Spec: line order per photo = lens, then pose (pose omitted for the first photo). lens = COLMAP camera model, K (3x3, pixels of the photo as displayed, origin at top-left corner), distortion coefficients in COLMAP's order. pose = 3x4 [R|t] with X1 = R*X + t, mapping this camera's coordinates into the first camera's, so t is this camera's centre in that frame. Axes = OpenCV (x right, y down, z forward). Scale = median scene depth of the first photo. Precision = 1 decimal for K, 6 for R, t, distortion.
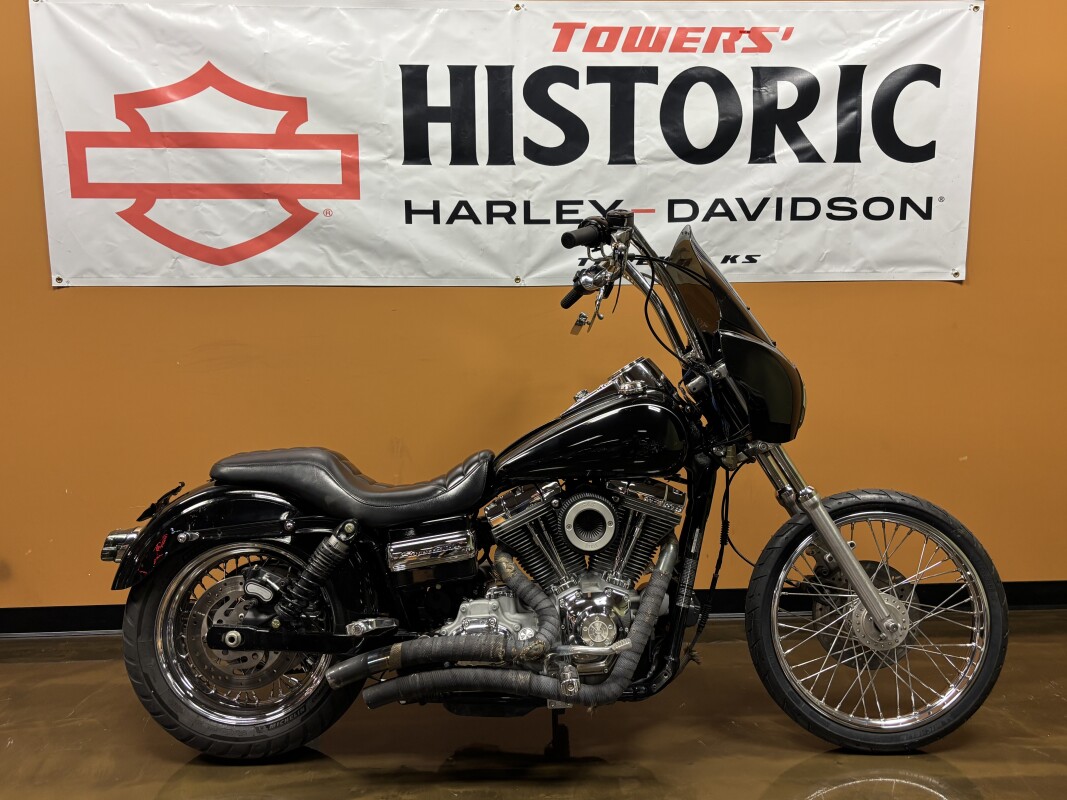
lens RADIAL K [[888.1, 0, 533.5], [0, 888.1, 400.0], [0, 0, 1]] dist [0.085177, -0.177759]
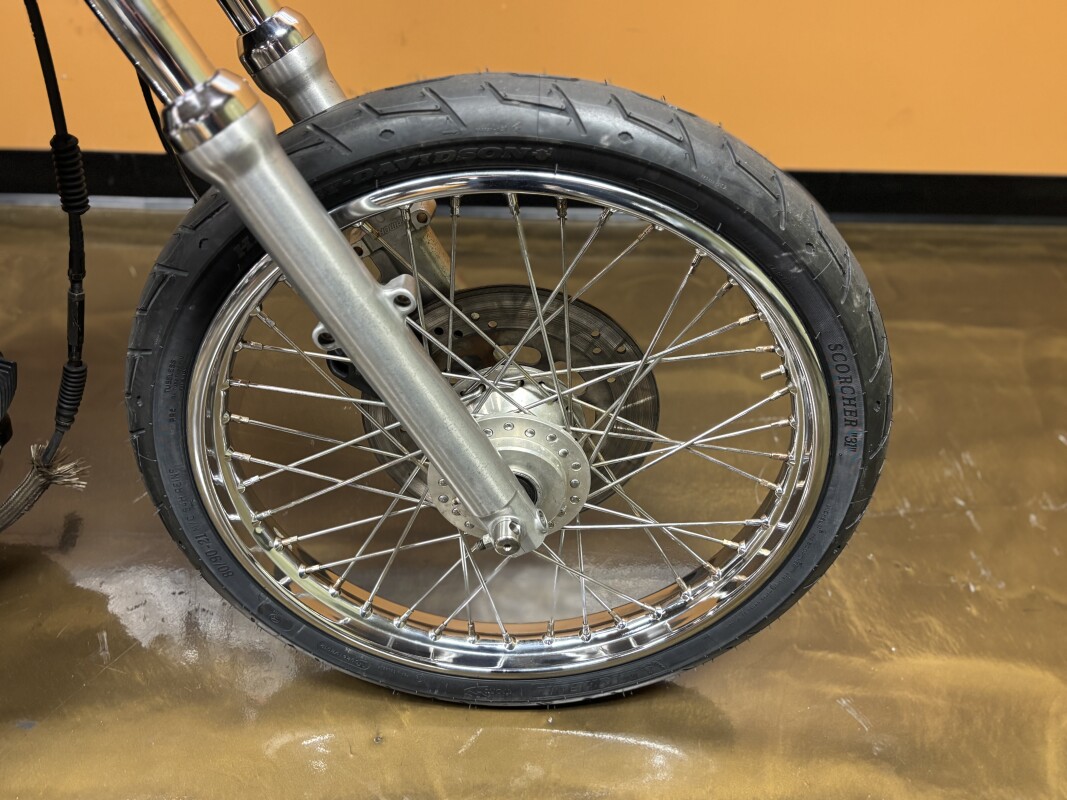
lens RADIAL K [[923.3, 0, 530.5], [0, 923.3, 422.9], [0, 0, 1]] dist [0.013829, 0.004672]
pose [[0.998348, 0.048006, 0.031562, 0.301441], [-0.057160, 0.774711, 0.629727, 0.004381], [0.005779, -0.630491, 0.776175, 0.579469]]
